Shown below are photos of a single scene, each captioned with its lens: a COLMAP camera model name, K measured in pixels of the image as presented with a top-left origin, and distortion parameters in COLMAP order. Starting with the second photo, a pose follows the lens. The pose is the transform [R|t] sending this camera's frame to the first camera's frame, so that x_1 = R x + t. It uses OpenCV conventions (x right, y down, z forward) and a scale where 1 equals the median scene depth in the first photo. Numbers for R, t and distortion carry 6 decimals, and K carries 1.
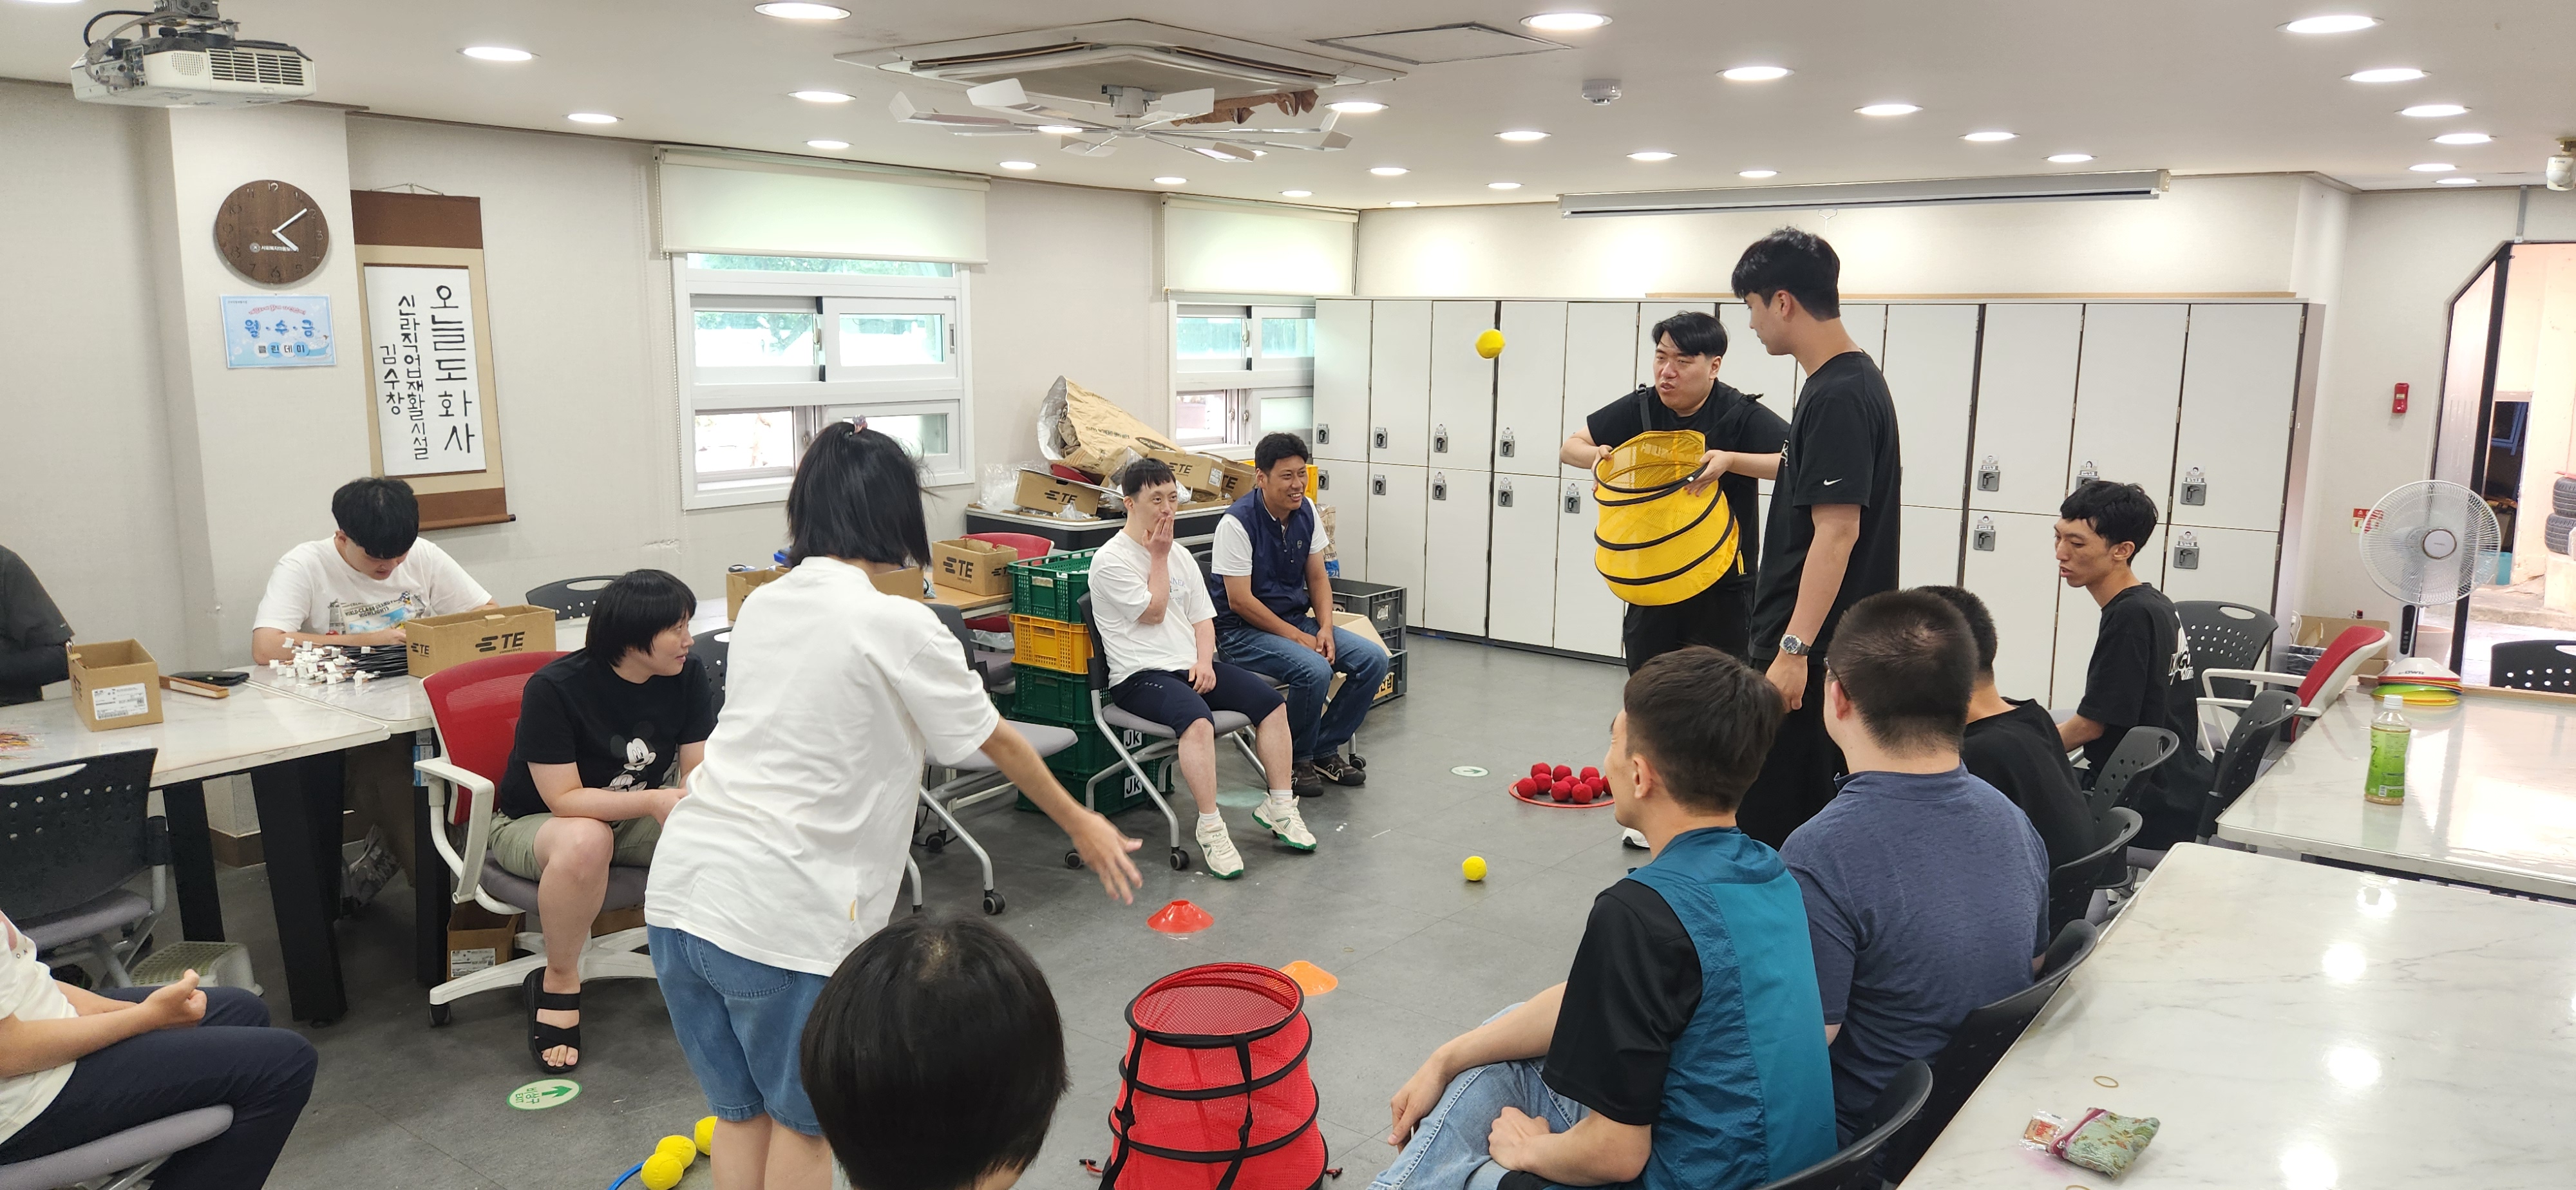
lens RADIAL K [[1723.7, 0, 1280.5], [0, 1723.7, 593.3], [0, 0, 1]] dist [0.069839, -0.054145]
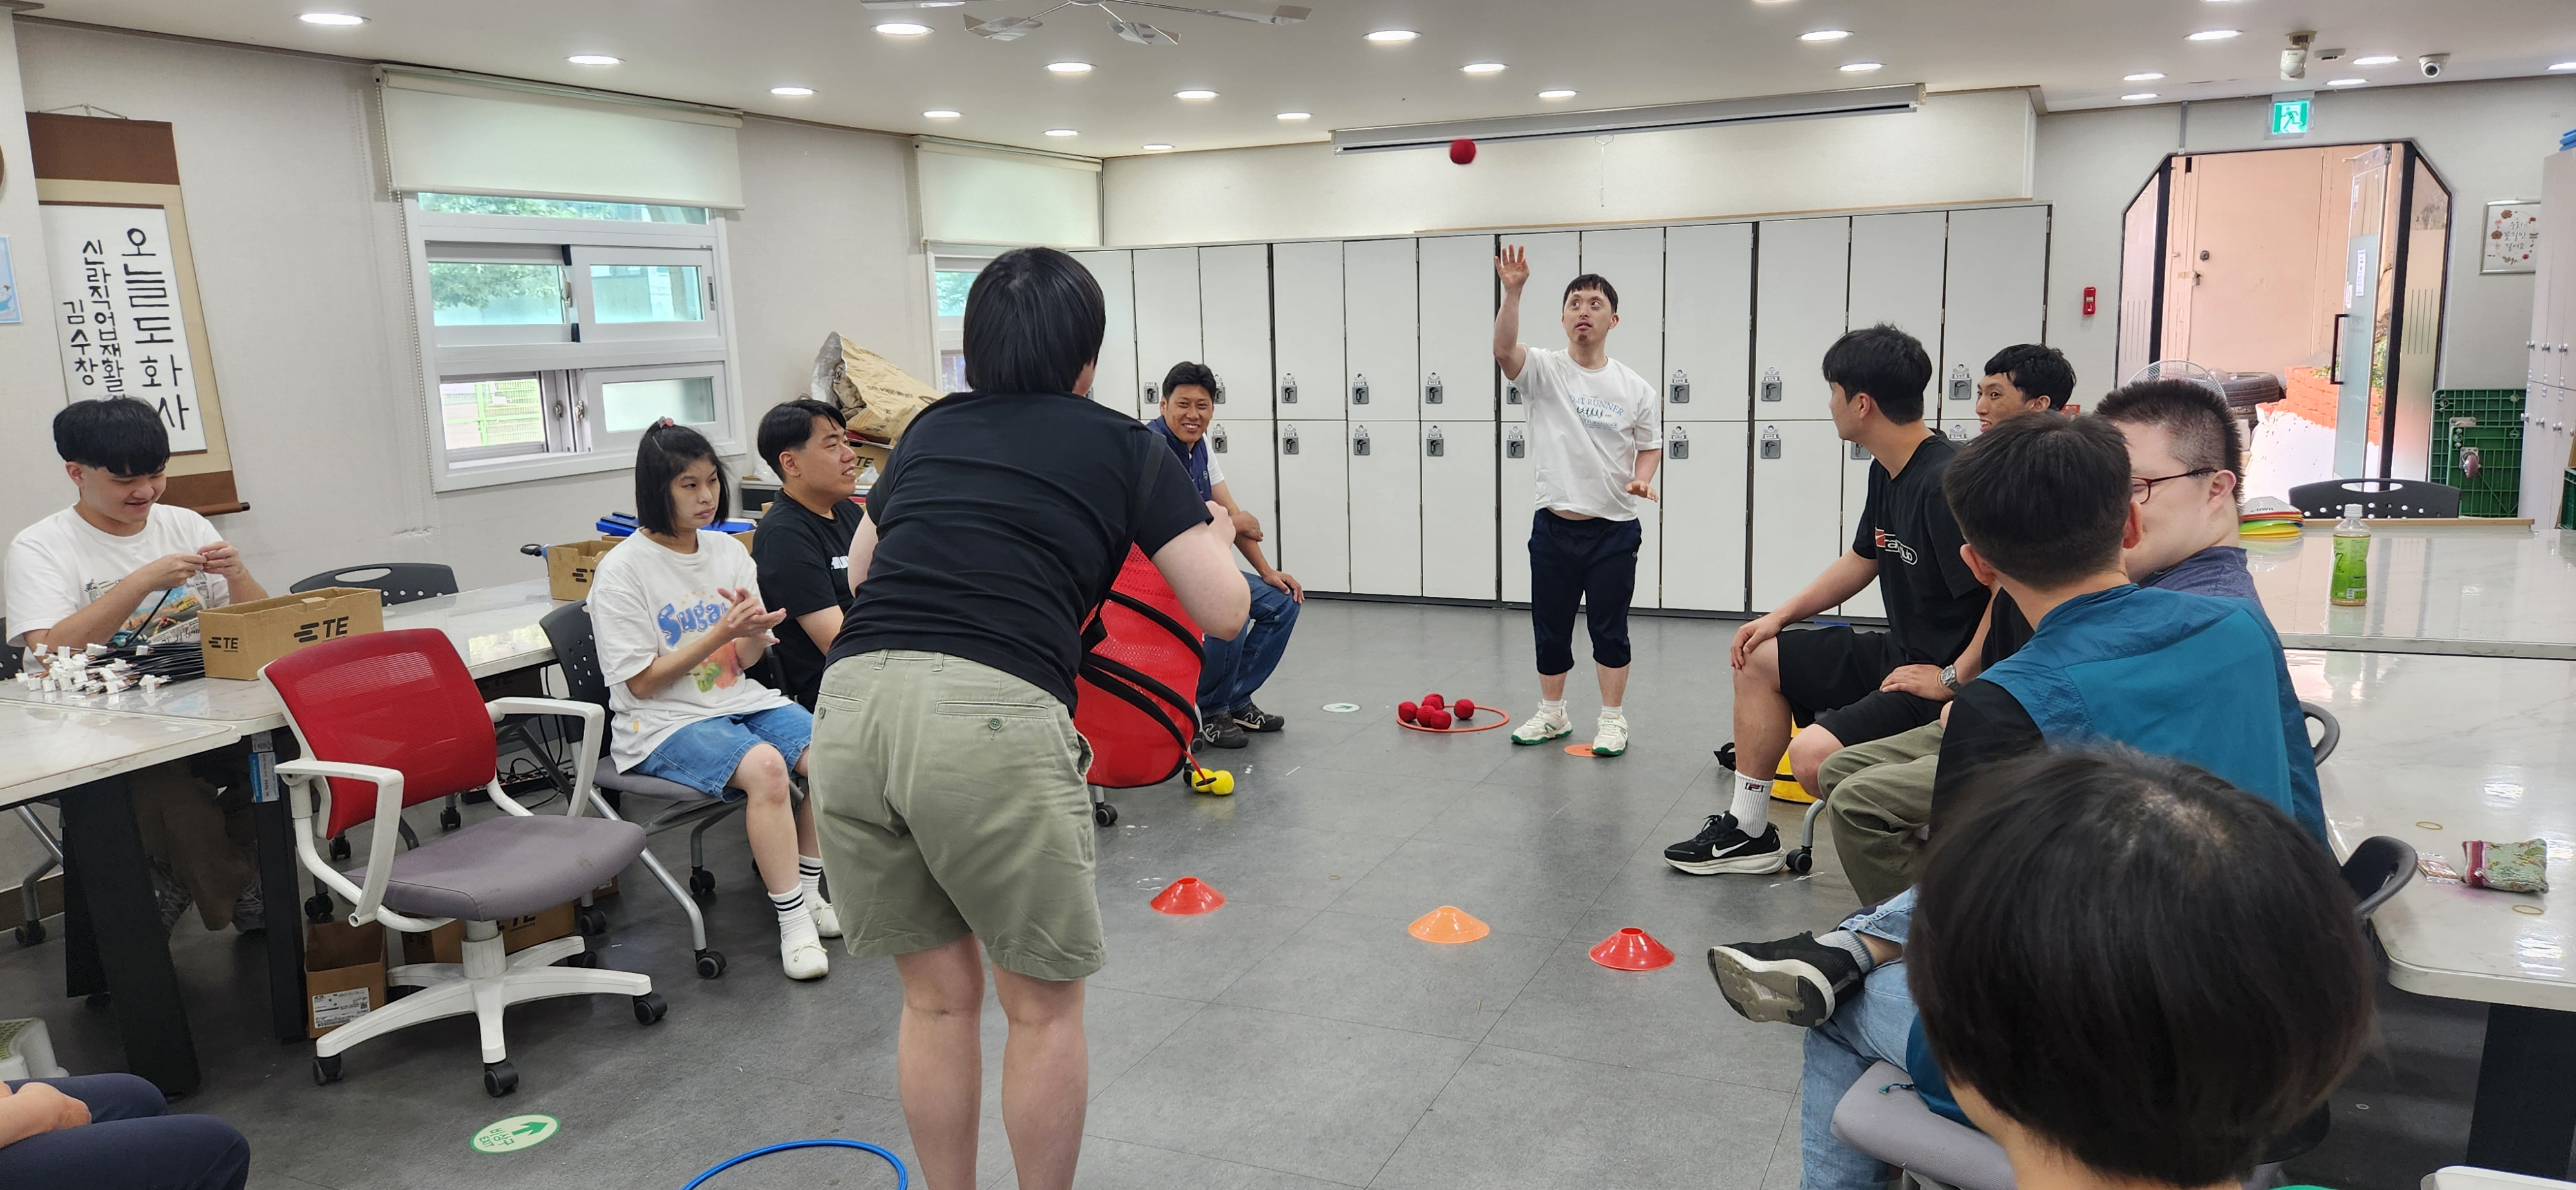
lens RADIAL K [[1723.7, 0, 1278.5], [0, 1723.7, 621.0], [0, 0, 1]] dist [0.069839, -0.054145]
pose [[0.971084, -0.080020, 0.224928, -0.149417], [0.076912, 0.996783, 0.022558, 0.031423], [-0.226009, -0.004606, 0.974114, 0.061152]]
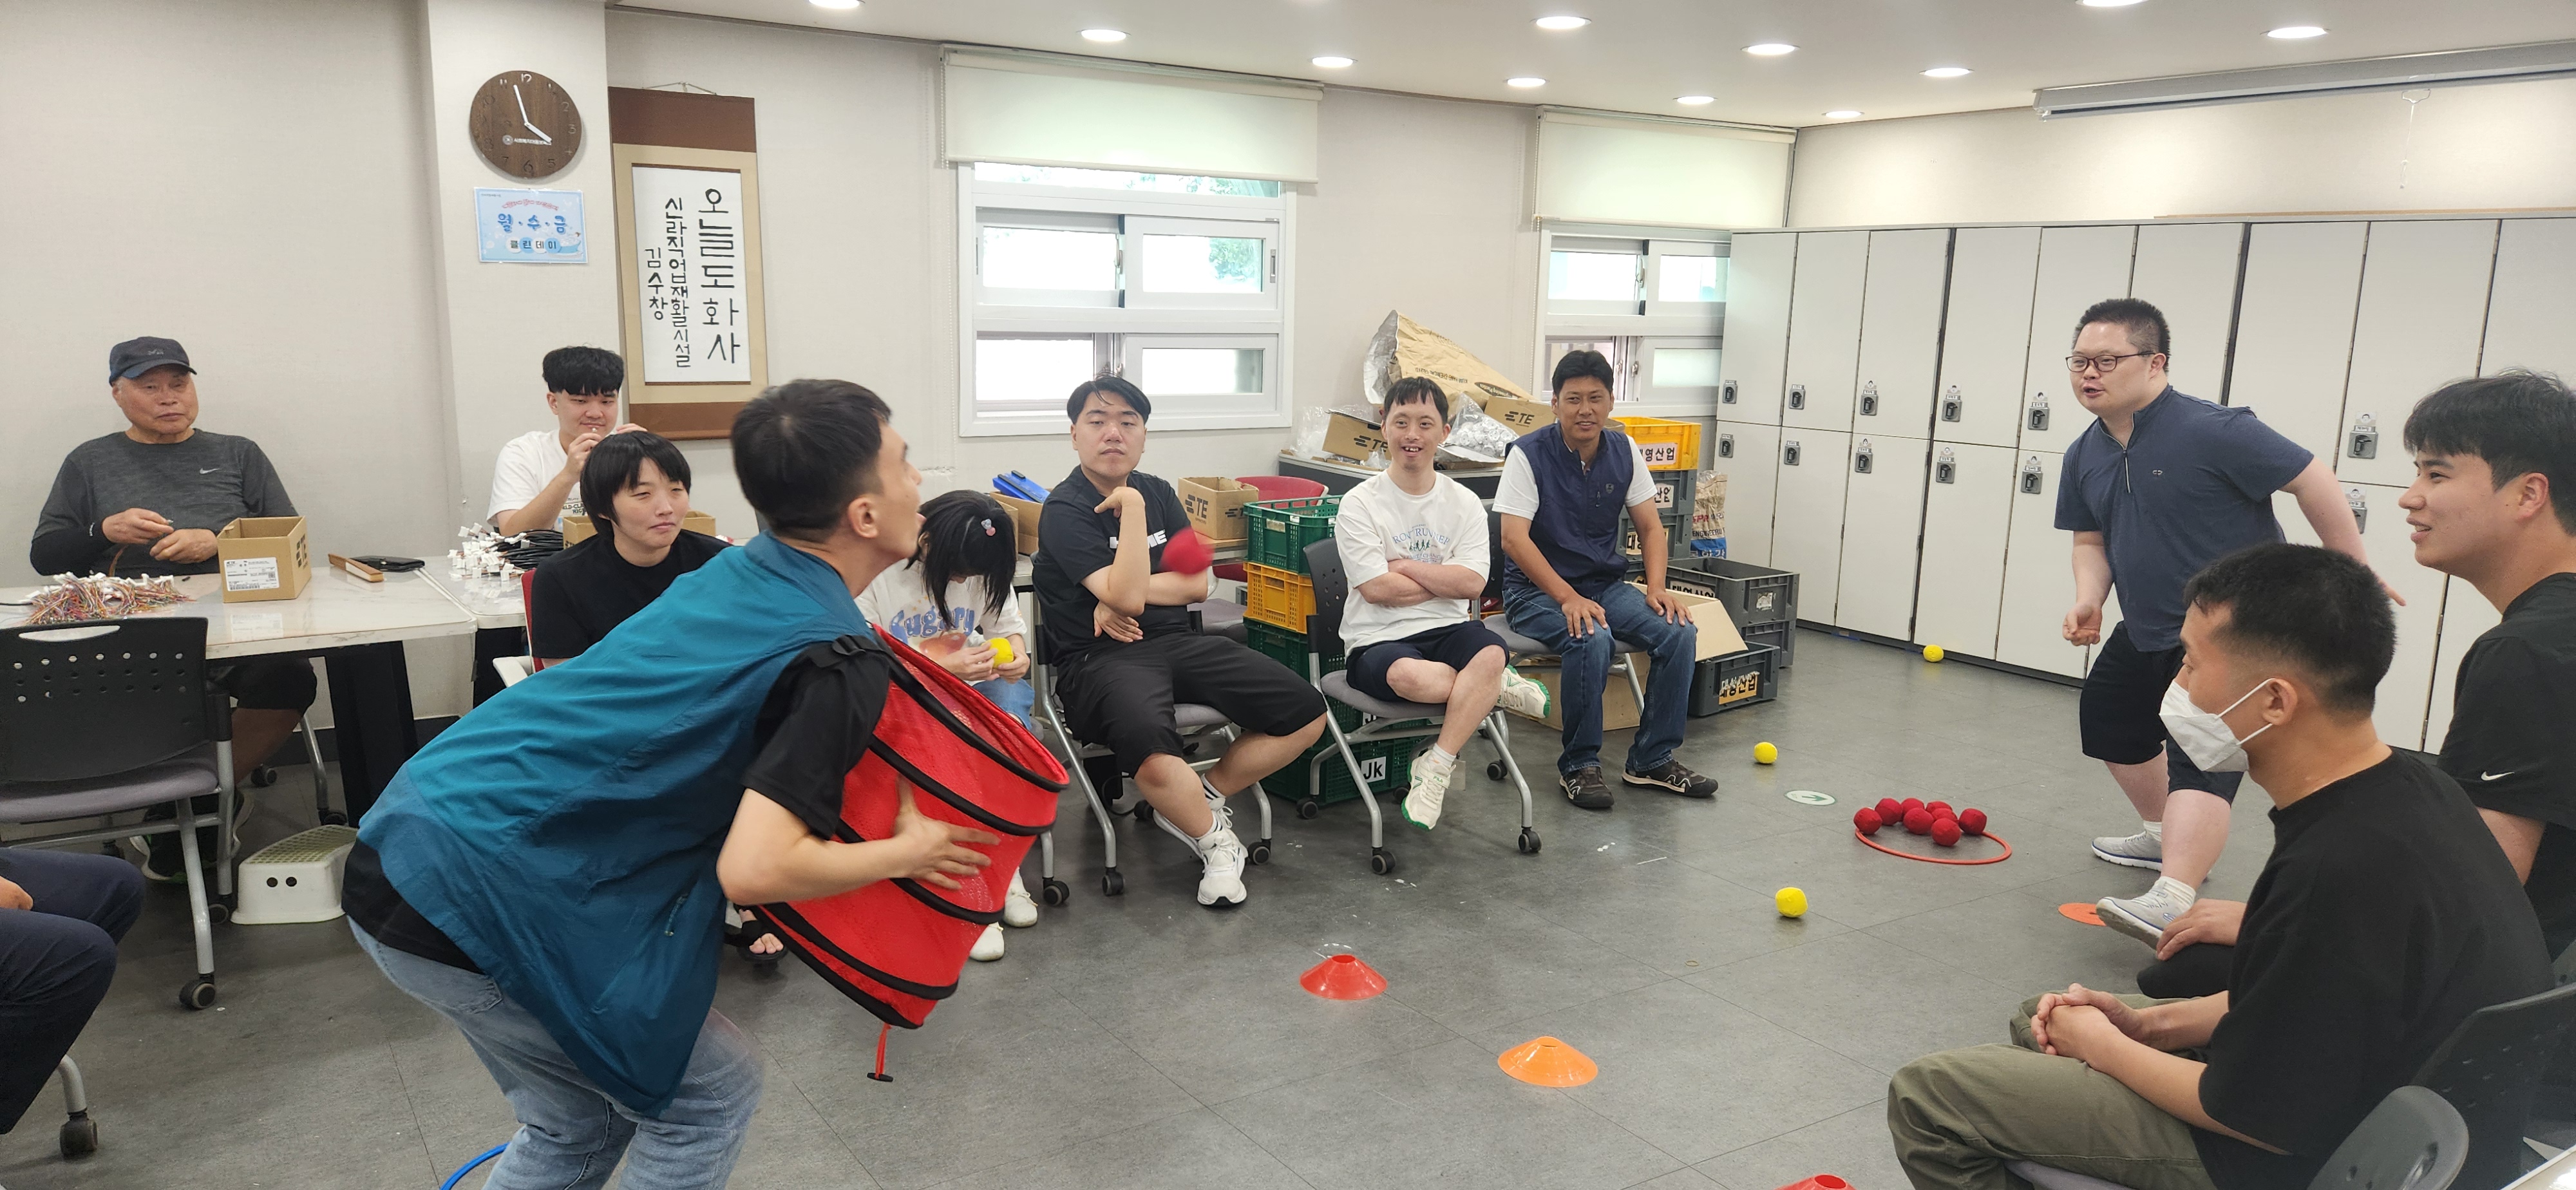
lens RADIAL K [[1723.7, 0, 1251.9], [0, 1723.7, 595.8], [0, 0, 1]] dist [0.069839, -0.054145]
pose [[0.945246, 0.064897, -0.319842, 0.124785], [-0.063718, 0.997867, 0.014163, 0.016532], [0.320079, 0.006992, 0.947365, 0.173748]]
